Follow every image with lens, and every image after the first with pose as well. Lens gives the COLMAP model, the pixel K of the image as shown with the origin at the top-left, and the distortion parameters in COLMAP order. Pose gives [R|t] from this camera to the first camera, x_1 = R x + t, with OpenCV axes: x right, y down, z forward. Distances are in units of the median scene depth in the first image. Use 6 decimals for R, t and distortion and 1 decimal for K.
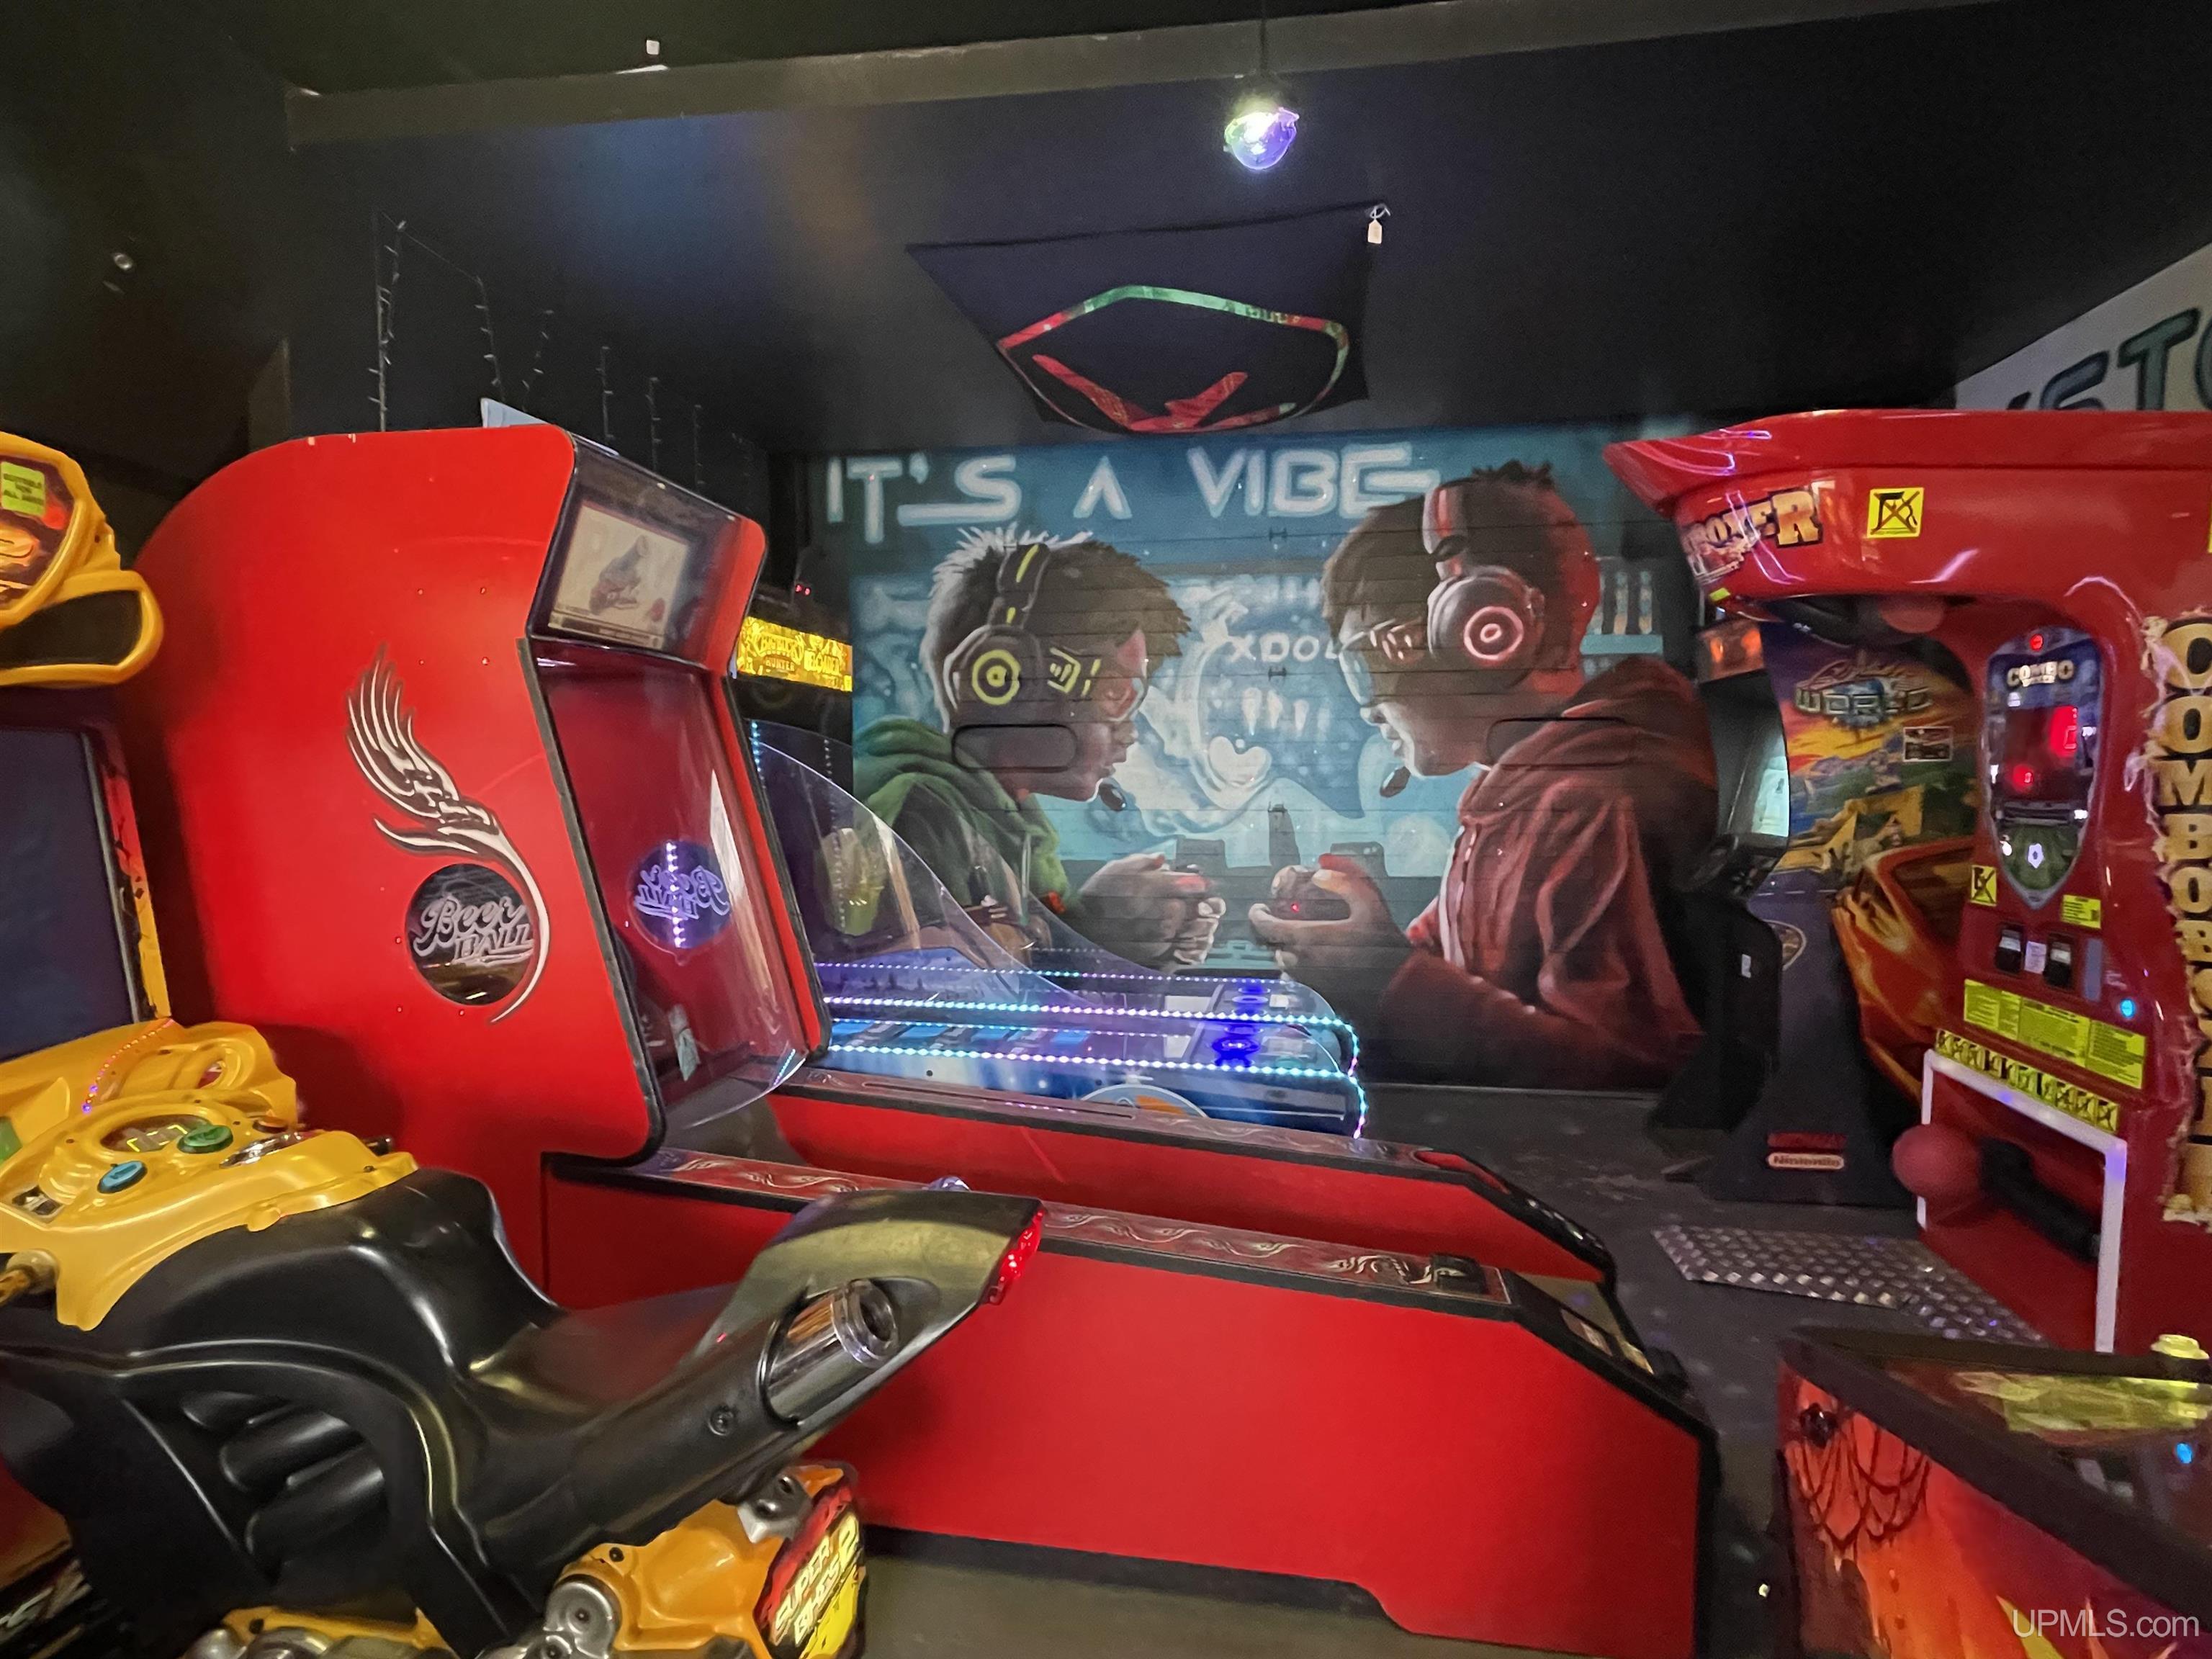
lens RADIAL K [[1147.0, 0, 1106.1], [0, 1147.0, 843.1], [0, 0, 1]] dist [-0.001433, -0.000042]
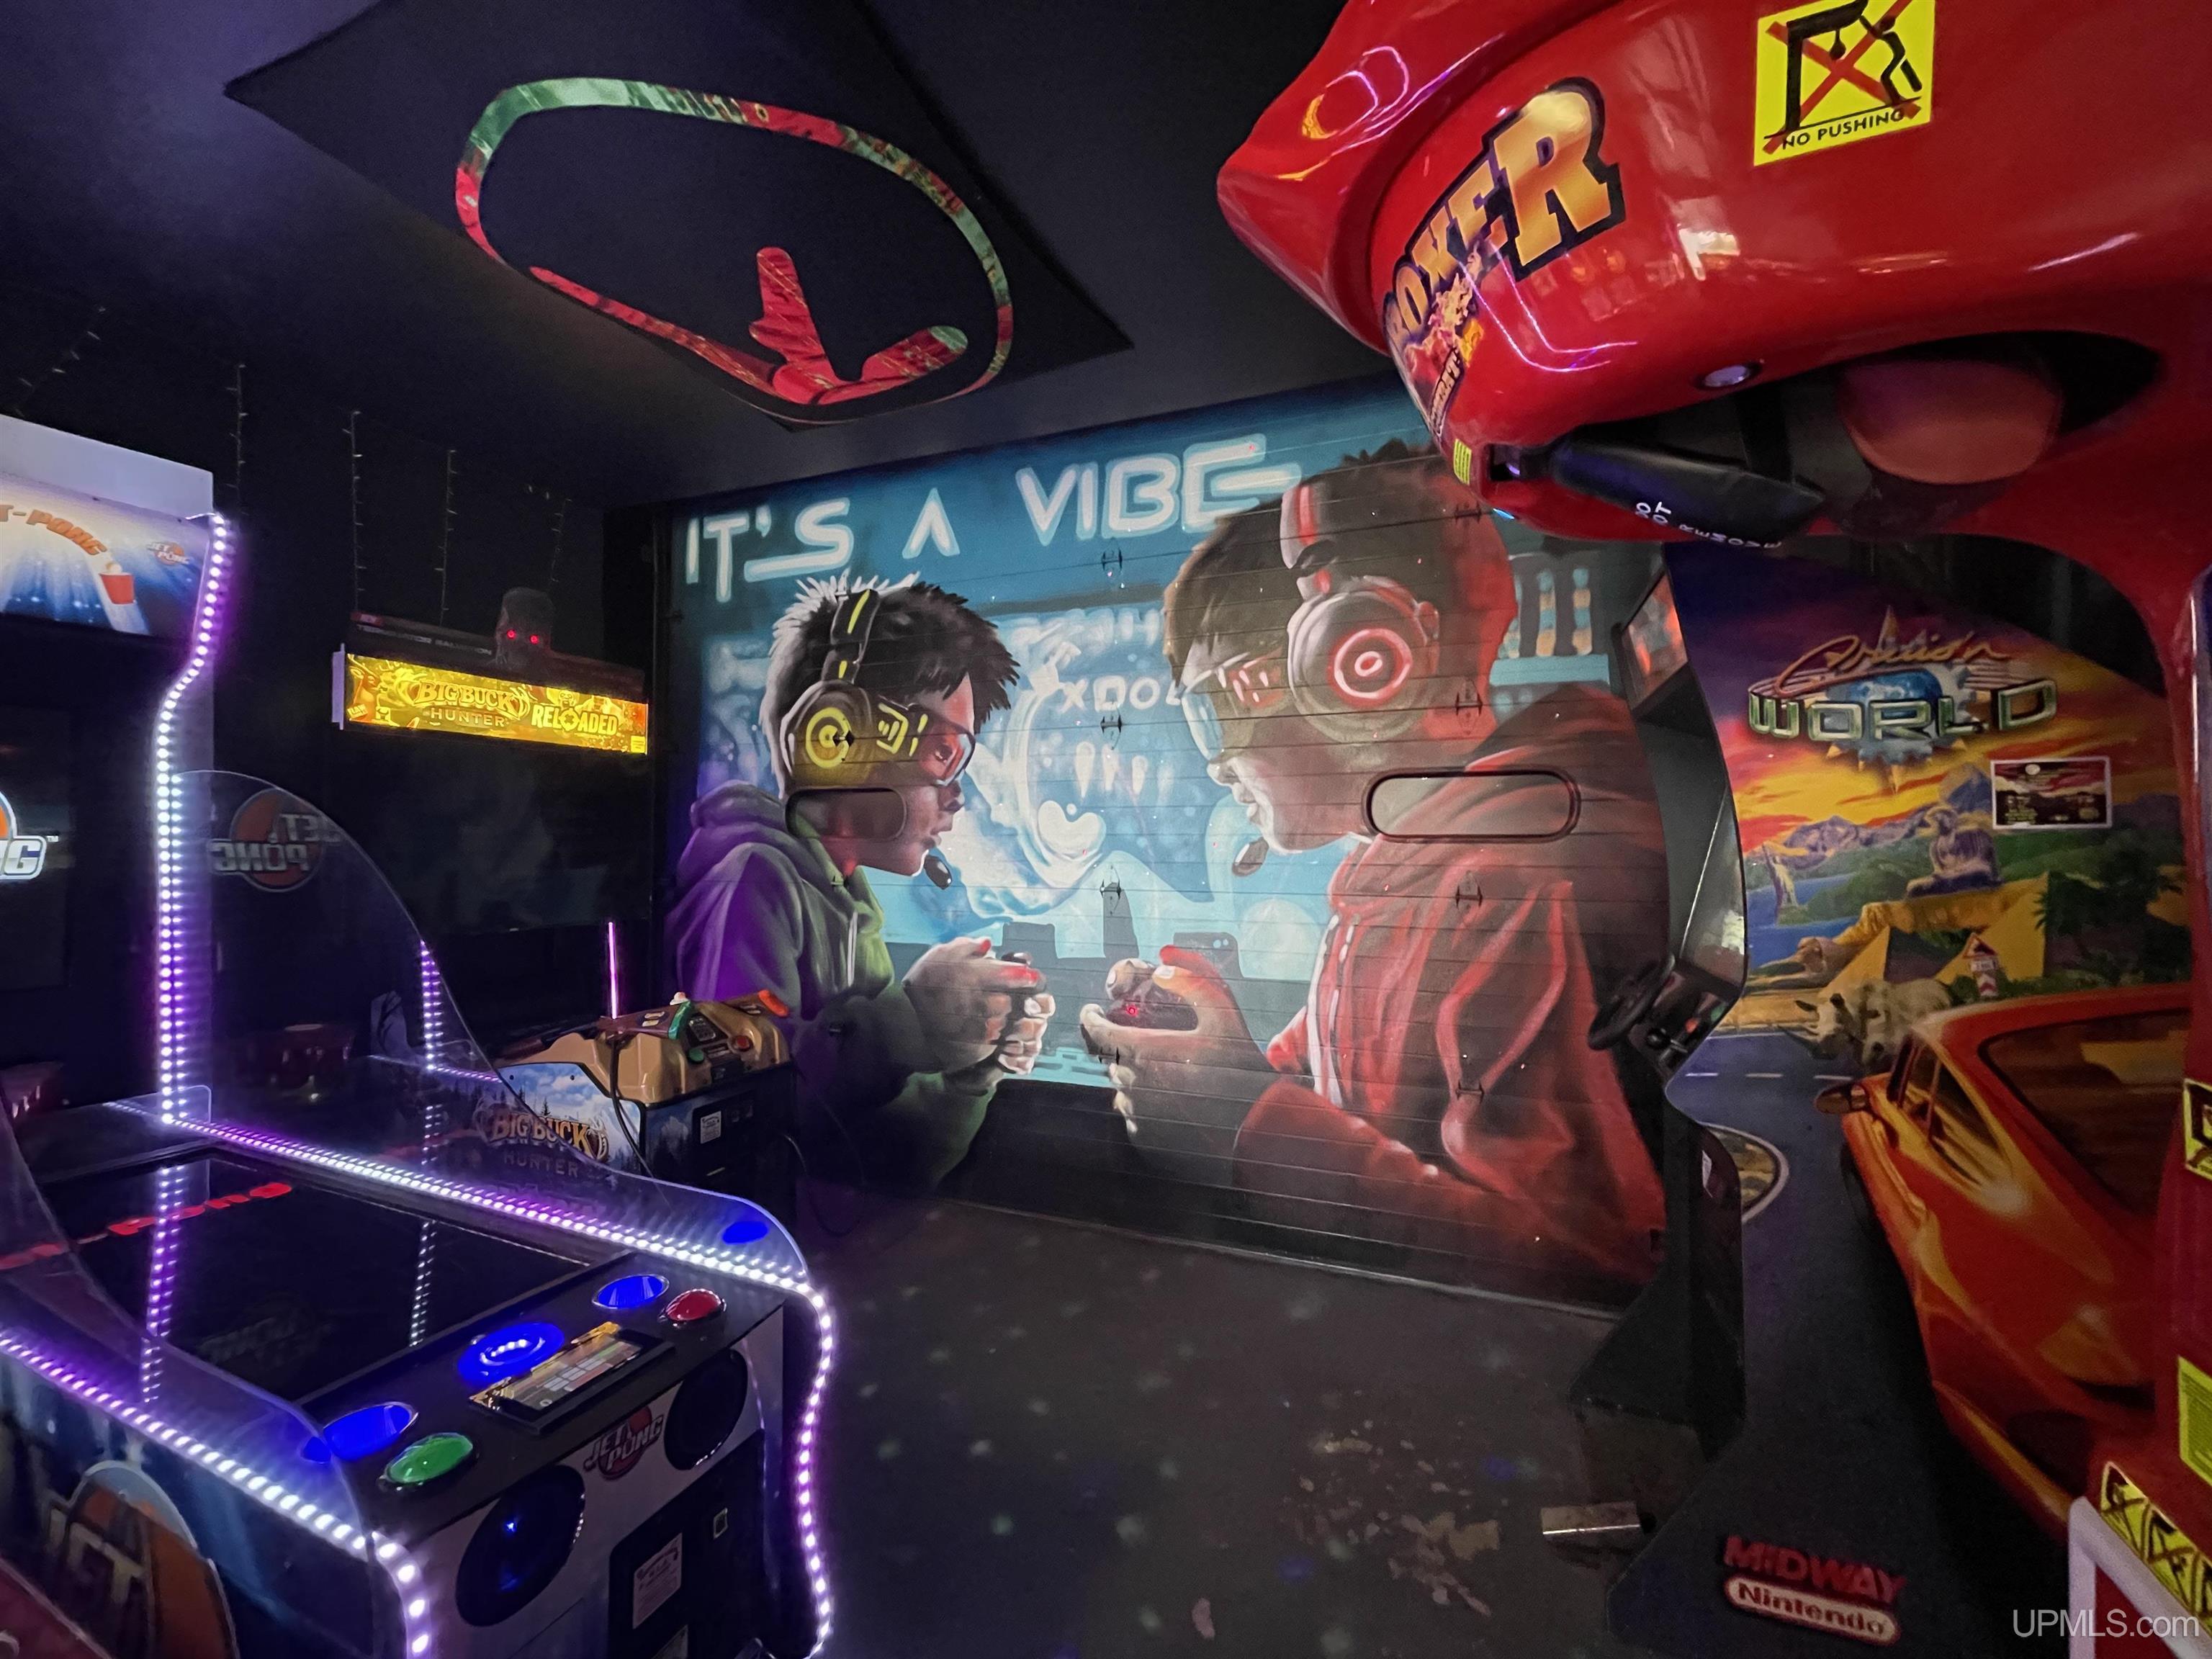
lens RADIAL K [[889.5, 0, 1103.5], [0, 889.5, 833.7], [0, 0, 1]] dist [-0.002409, 0.001214]
pose [[0.975942, 0.002631, -0.218014, 0.297915], [-0.018182, 0.997427, -0.069352, -0.026067], [0.217270, 0.071648, 0.973478, 0.399501]]
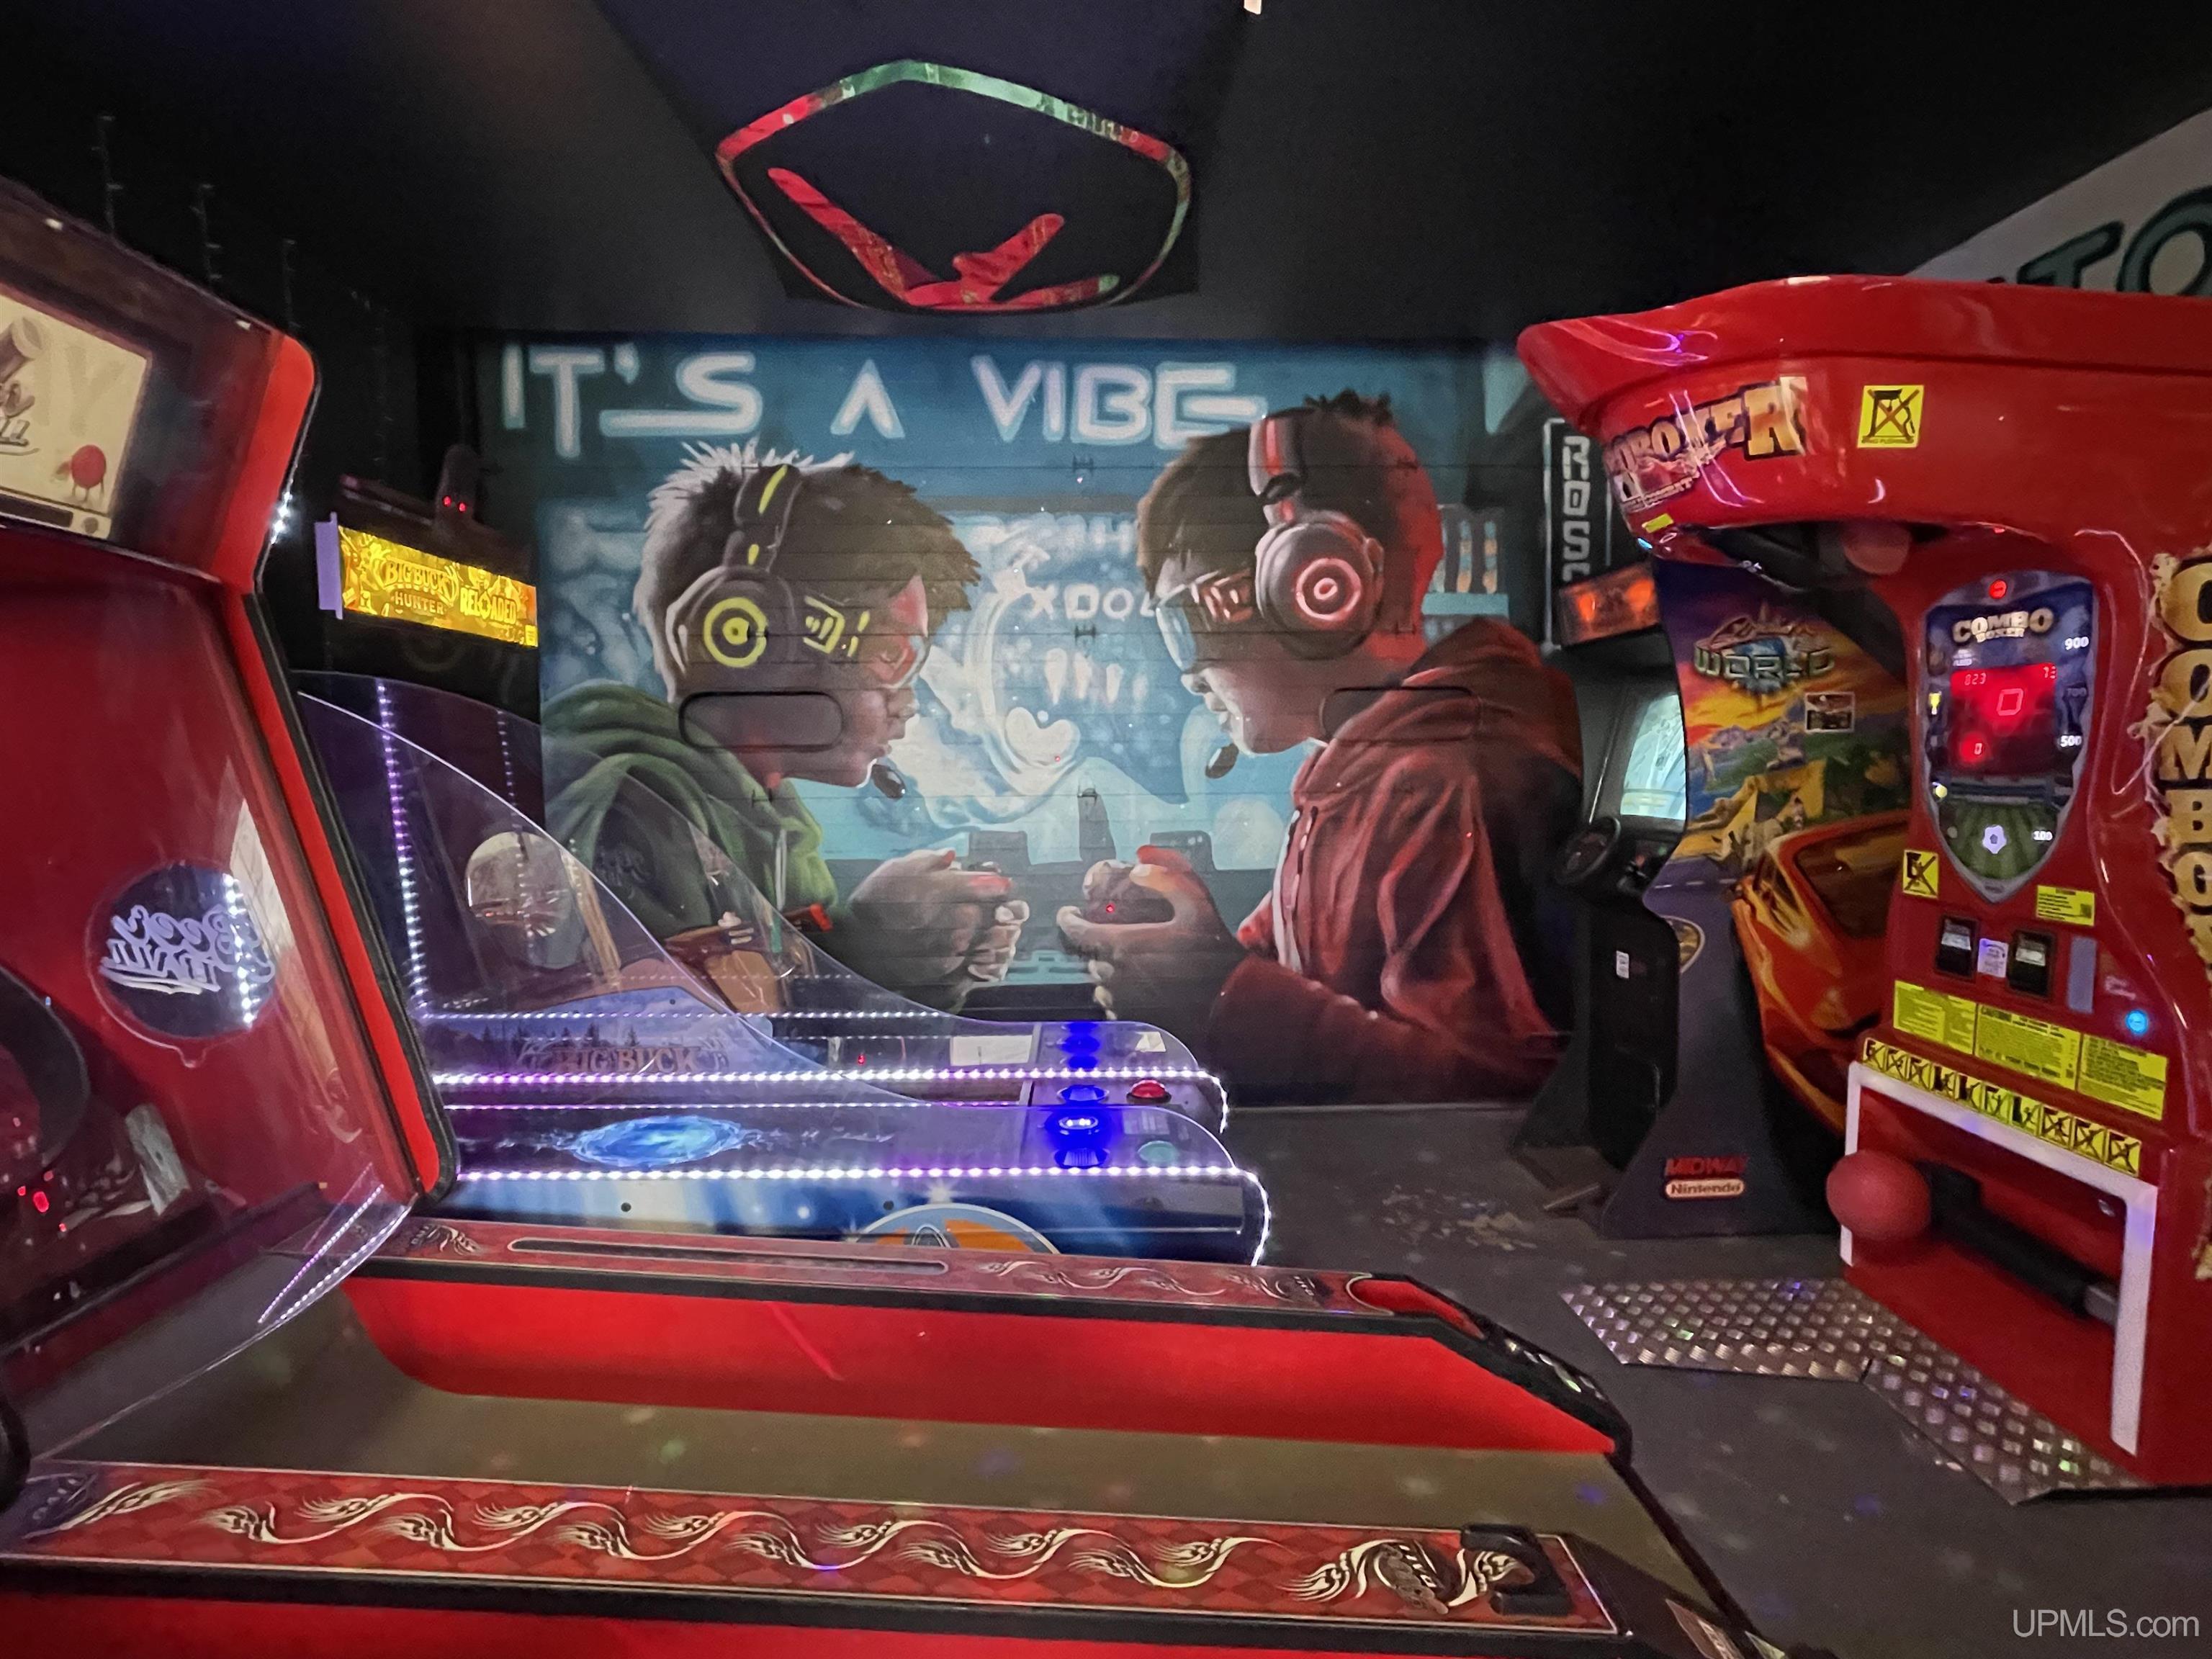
lens RADIAL K [[1147.0, 0, 1107.6], [0, 1147.0, 841.0], [0, 0, 1]] dist [-0.001433, -0.000042]
pose [[0.979473, -0.021617, 0.200411, -0.006441], [0.018703, 0.999690, 0.016421, -0.008836], [-0.200704, -0.012335, 0.979574, 0.179965]]
